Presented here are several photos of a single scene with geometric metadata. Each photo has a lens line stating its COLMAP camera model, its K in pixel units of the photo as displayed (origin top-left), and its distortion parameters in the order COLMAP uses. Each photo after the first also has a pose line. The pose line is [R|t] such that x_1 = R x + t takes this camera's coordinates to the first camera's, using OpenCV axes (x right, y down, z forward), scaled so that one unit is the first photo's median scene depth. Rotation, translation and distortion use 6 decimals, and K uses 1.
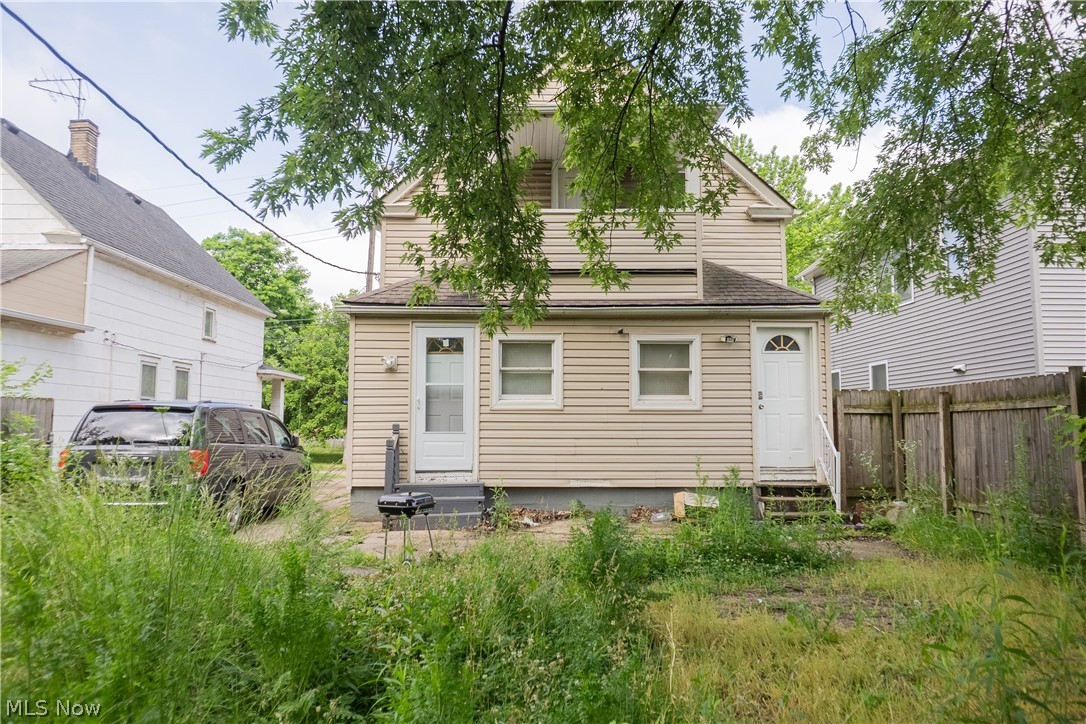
lens RADIAL K [[738.3, 0, 543.0], [0, 738.3, 359.0], [0, 0, 1]] dist [-0.017940, 0.000529]
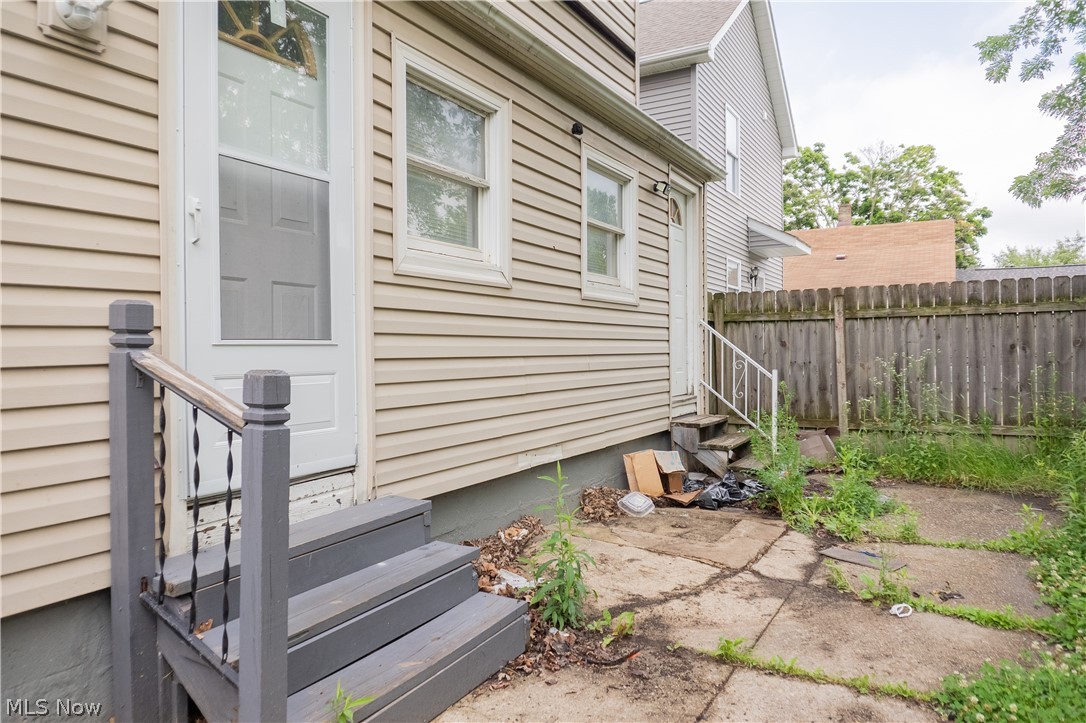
lens RADIAL K [[738.3, 0, 542.5], [0, 738.3, 355.1], [0, 0, 1]] dist [-0.017940, 0.000529]
pose [[0.504769, -0.011592, 0.863177, -0.315010], [-0.067859, 0.996283, 0.053062, 0.081963], [-0.860583, -0.085359, 0.502106, 0.768974]]
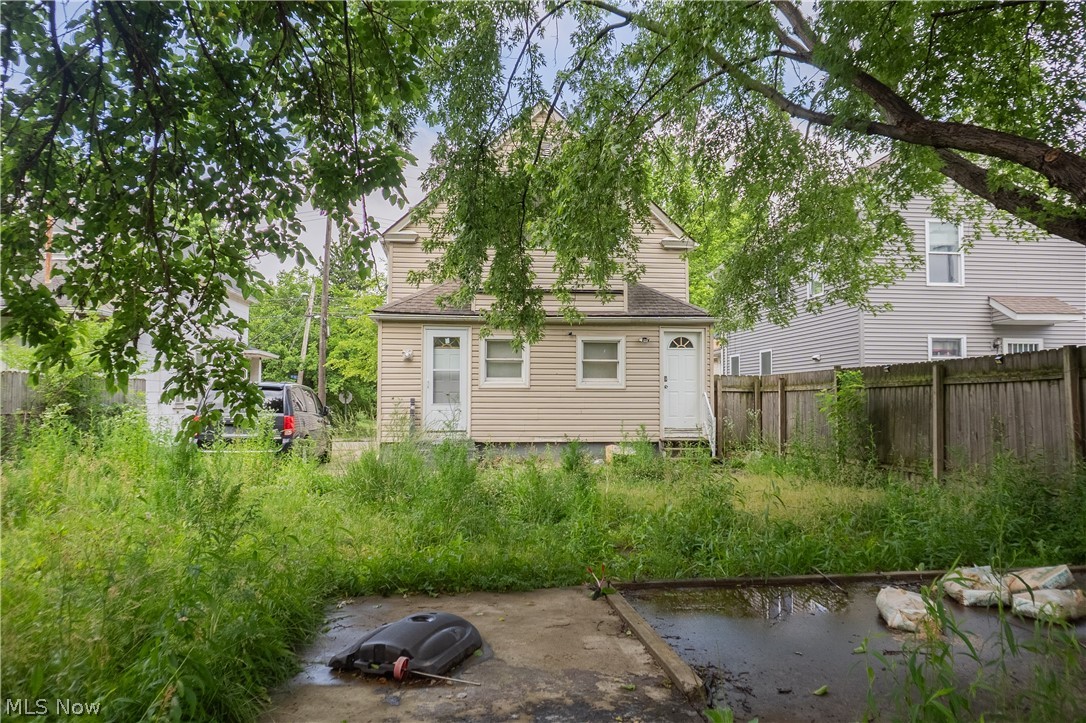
lens RADIAL K [[738.3, 0, 541.5], [0, 738.3, 363.2], [0, 0, 1]] dist [-0.017940, 0.000529]
pose [[0.995598, 0.006513, 0.093499, -0.083685], [-0.010371, 0.999112, 0.040838, -0.038063], [-0.093150, -0.041628, 0.994781, -0.418432]]
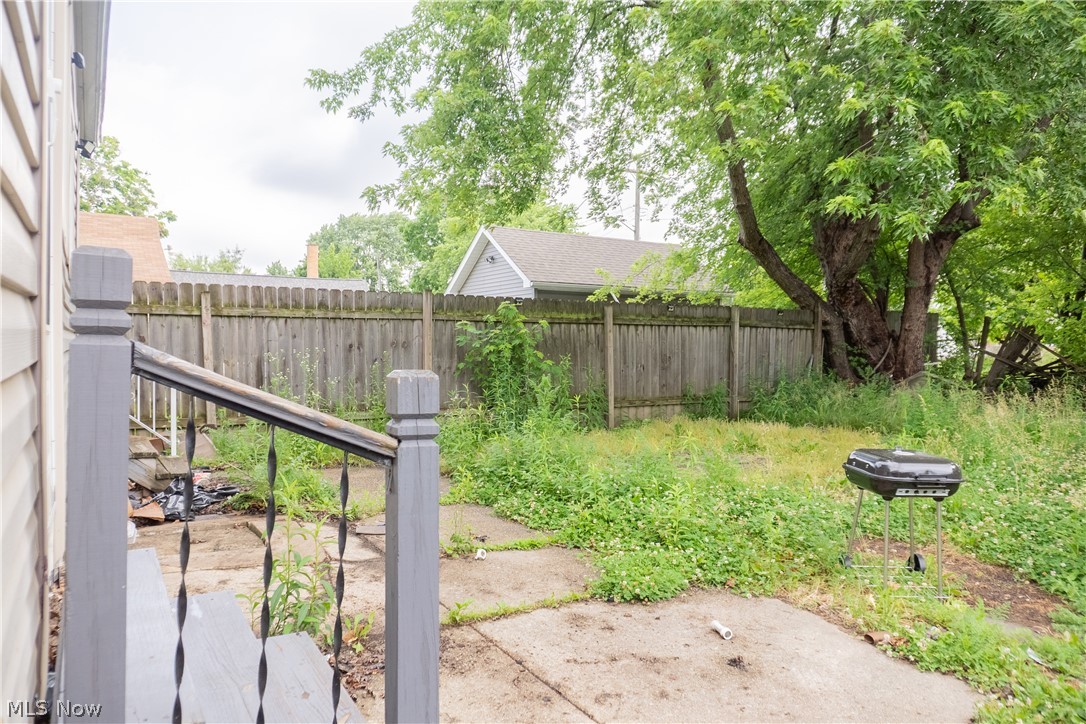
lens RADIAL K [[738.3, 0, 546.4], [0, 738.3, 356.1], [0, 0, 1]] dist [-0.017940, 0.000529]
pose [[-0.512012, -0.015666, 0.858835, -0.327401], [-0.086643, 0.995676, -0.033492, 0.100135], [-0.854597, -0.091560, -0.511156, 0.967384]]
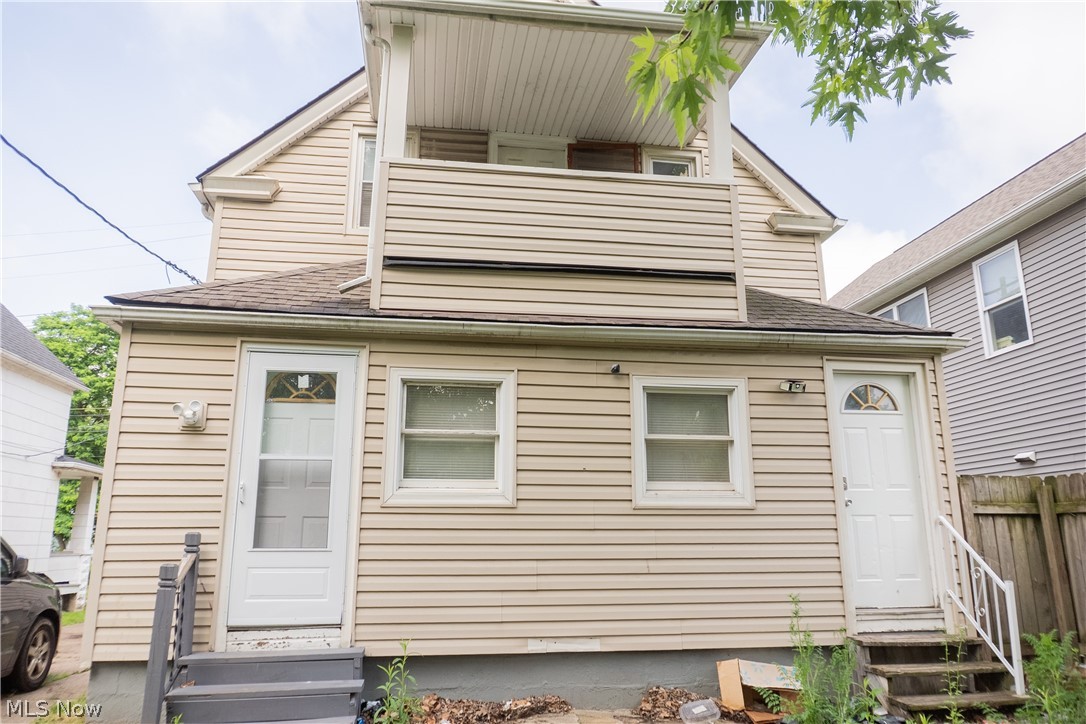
lens RADIAL K [[738.3, 0, 534.0], [0, 738.3, 361.2], [0, 0, 1]] dist [-0.017940, 0.000529]
pose [[0.990798, 0.028860, 0.132237, -0.035043], [-0.008612, 0.988465, -0.151202, 0.044161], [-0.135076, 0.148672, 0.979618, 0.439664]]
